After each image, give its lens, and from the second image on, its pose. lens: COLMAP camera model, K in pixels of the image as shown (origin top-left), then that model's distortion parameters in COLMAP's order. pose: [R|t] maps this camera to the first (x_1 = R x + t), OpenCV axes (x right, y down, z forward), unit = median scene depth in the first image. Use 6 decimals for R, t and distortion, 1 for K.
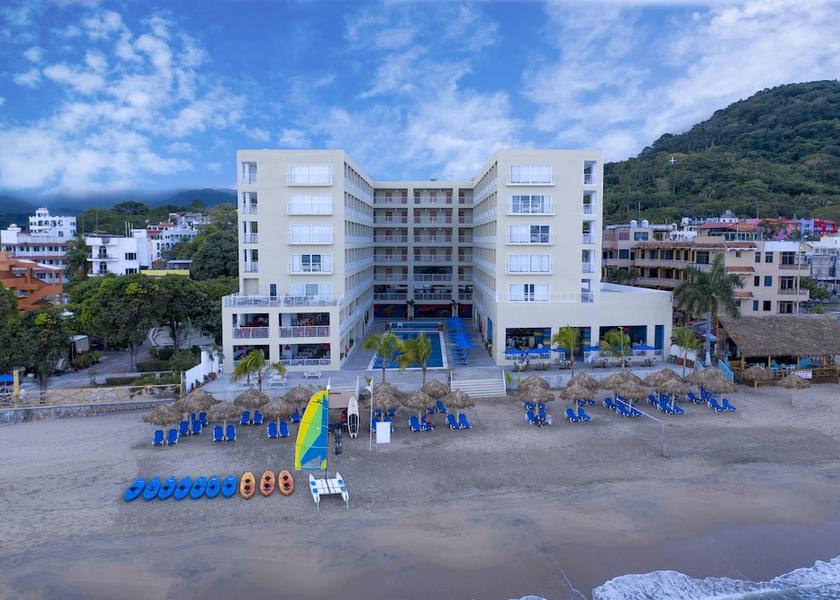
lens RADIAL K [[694.0, 0, 410.1], [0, 694.0, 301.1], [0, 0, 1]] dist [-0.053820, 0.003025]
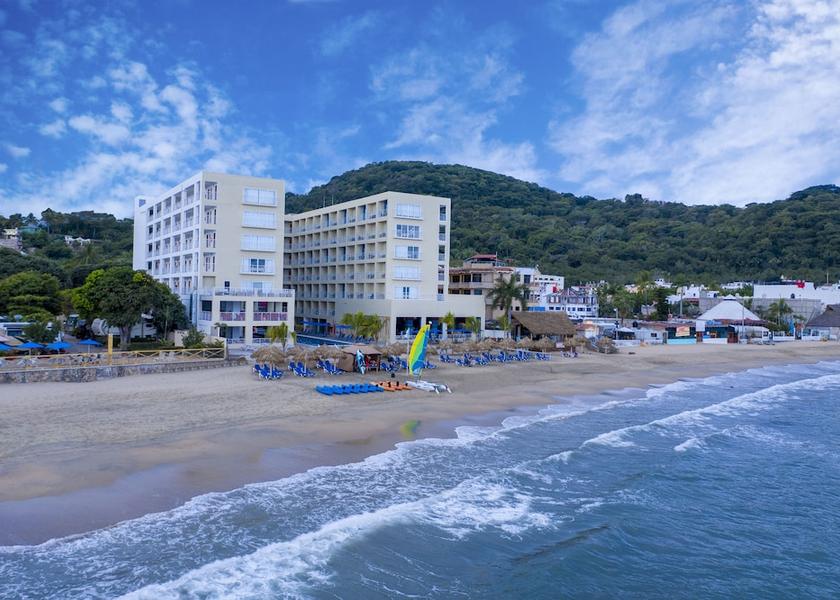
lens RADIAL K [[694.0, 0, 410.1], [0, 694.0, 301.1], [0, 0, 1]] dist [-0.053820, 0.003025]
pose [[0.848271, 0.020479, 0.529166, -0.584514], [0.019513, 0.997365, -0.069878, 0.105796], [-0.529203, 0.069601, 0.845636, -0.219021]]
